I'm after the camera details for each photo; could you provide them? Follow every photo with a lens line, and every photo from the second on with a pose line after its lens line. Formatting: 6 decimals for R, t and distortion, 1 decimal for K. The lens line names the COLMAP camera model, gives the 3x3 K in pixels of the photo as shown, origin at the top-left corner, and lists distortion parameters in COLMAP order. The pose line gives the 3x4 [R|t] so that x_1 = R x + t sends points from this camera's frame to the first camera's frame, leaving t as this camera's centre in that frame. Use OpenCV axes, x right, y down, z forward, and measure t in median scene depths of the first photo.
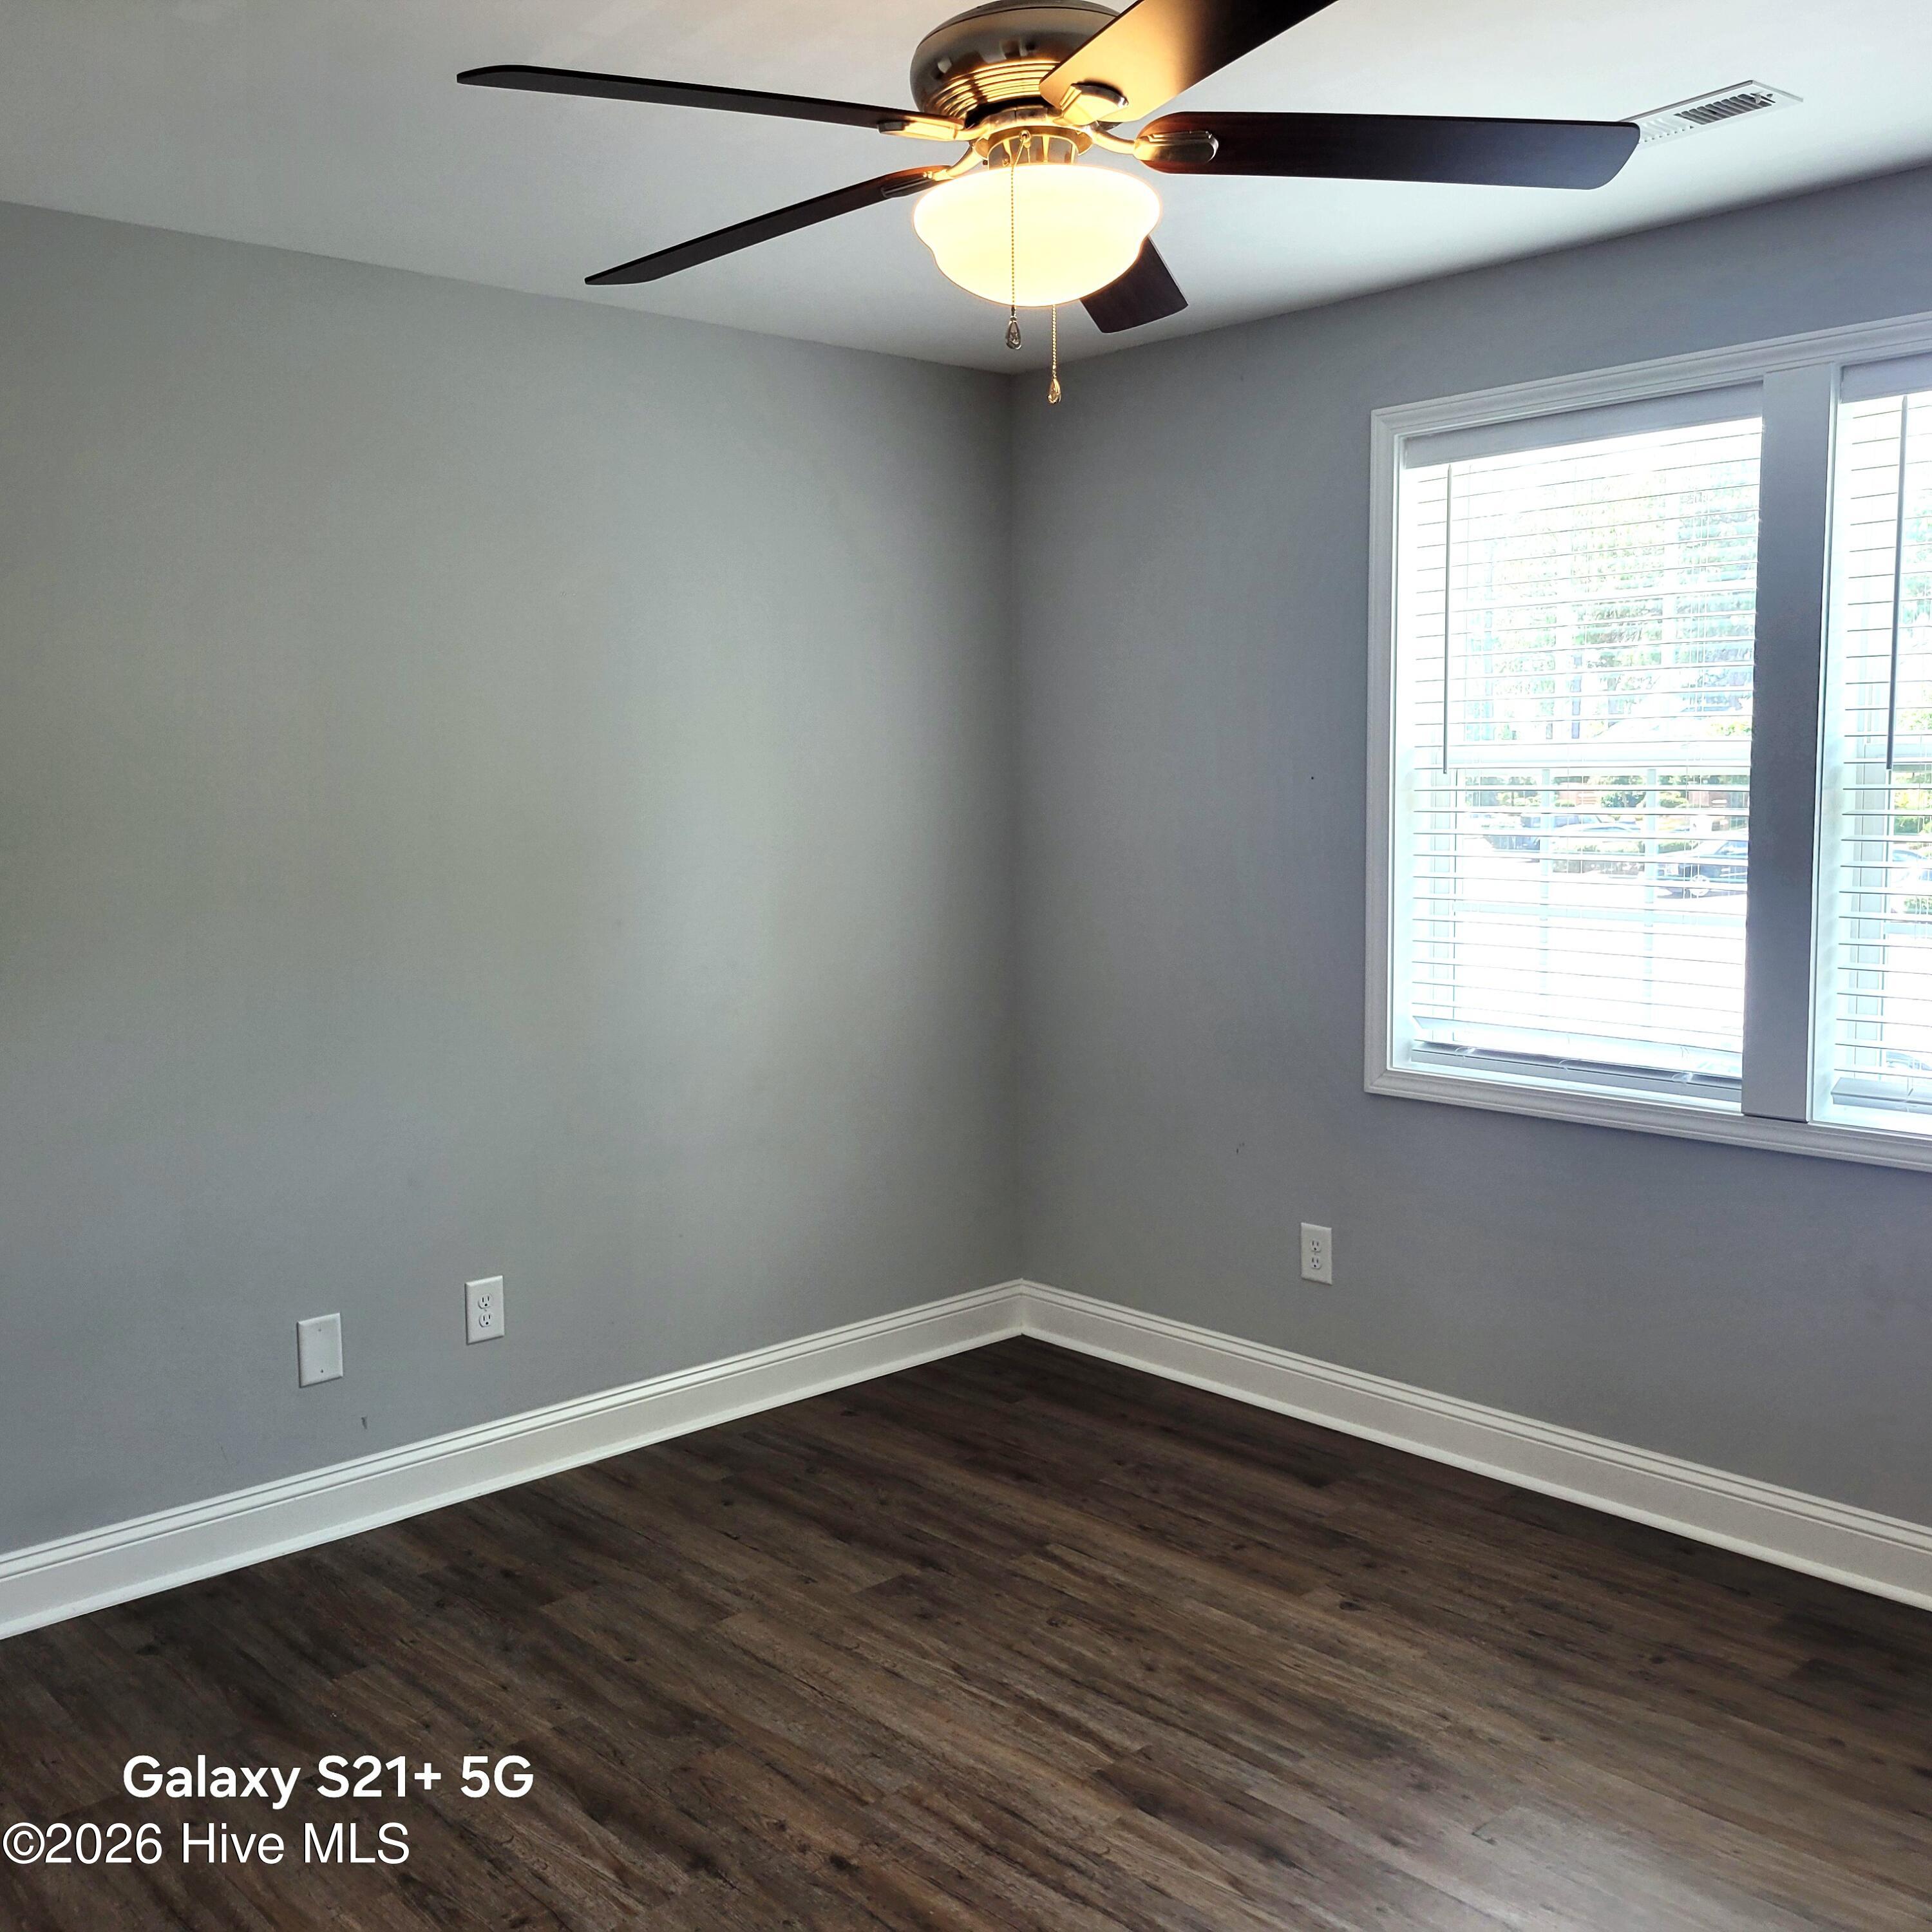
lens RADIAL K [[1910.3, 0, 940.7], [0, 1910.3, 943.0], [0, 0, 1]] dist [0.049243, -0.022694]
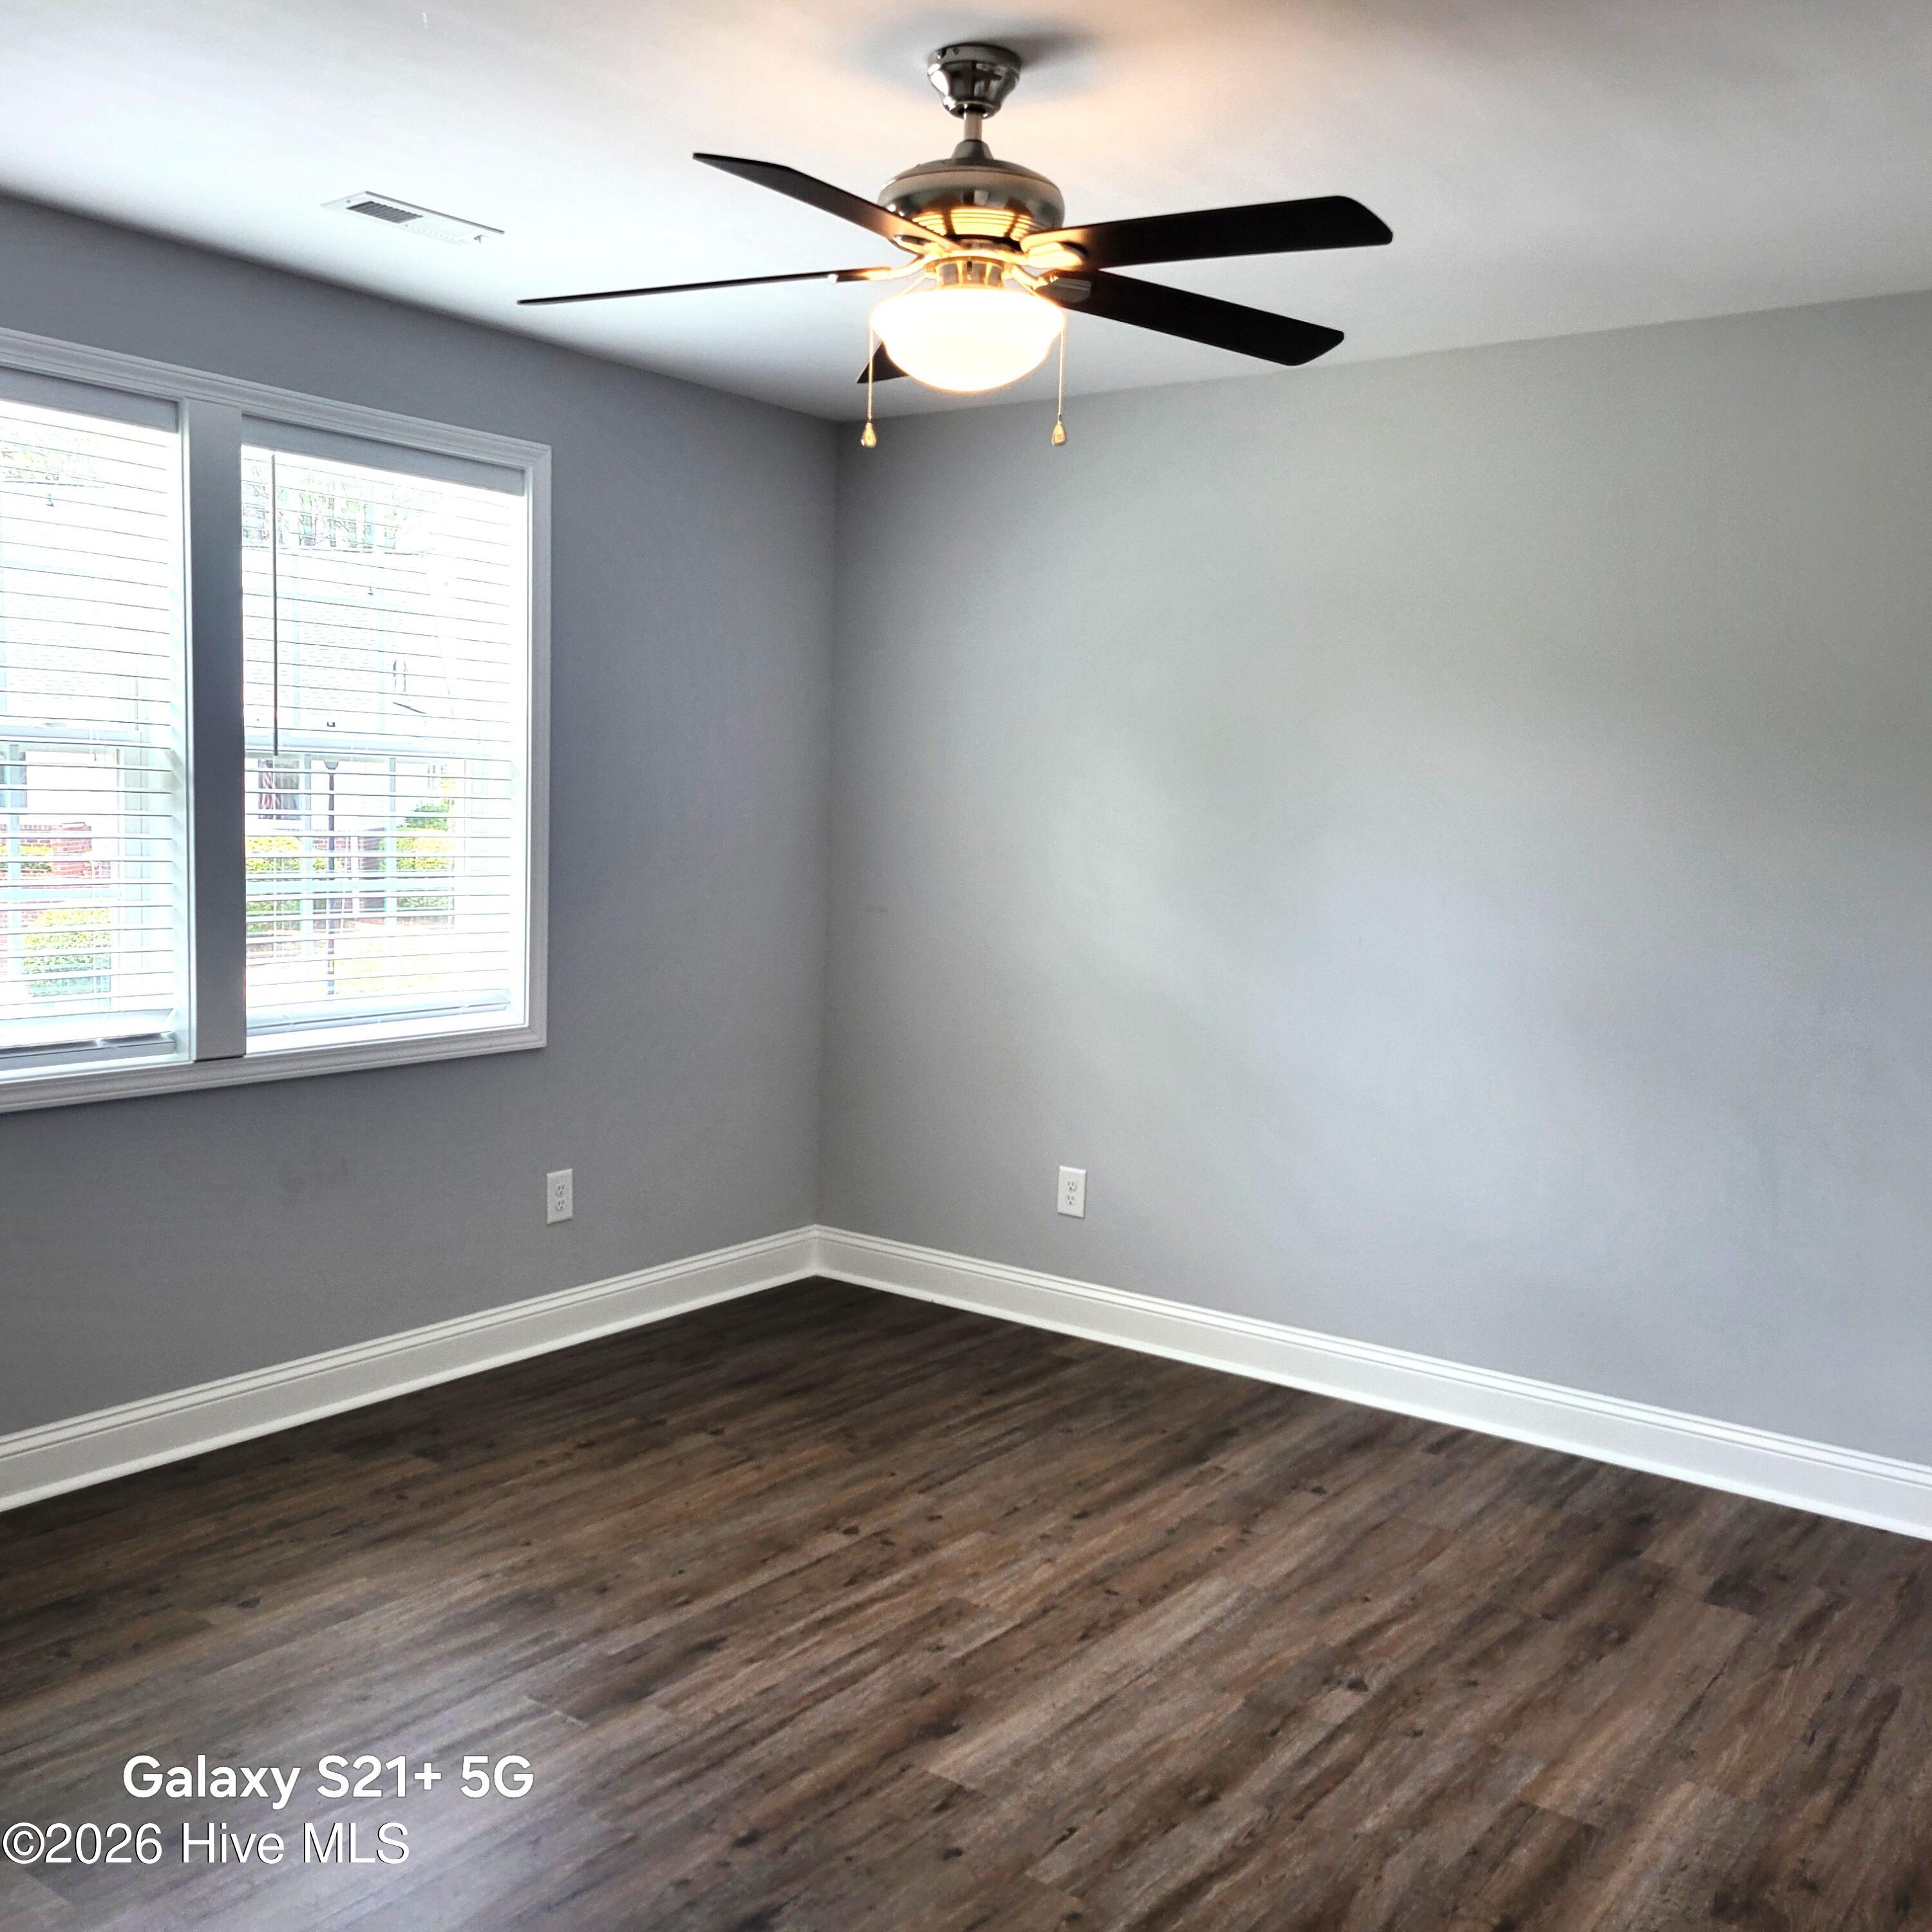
lens RADIAL K [[1910.3, 0, 940.7], [0, 1910.3, 943.0], [0, 0, 1]] dist [0.049243, -0.022694]
pose [[-0.201780, -0.066742, 0.977154, -0.861819], [0.056846, 0.995196, 0.079713, -0.049018], [-0.977780, 0.071632, -0.197016, 0.905304]]
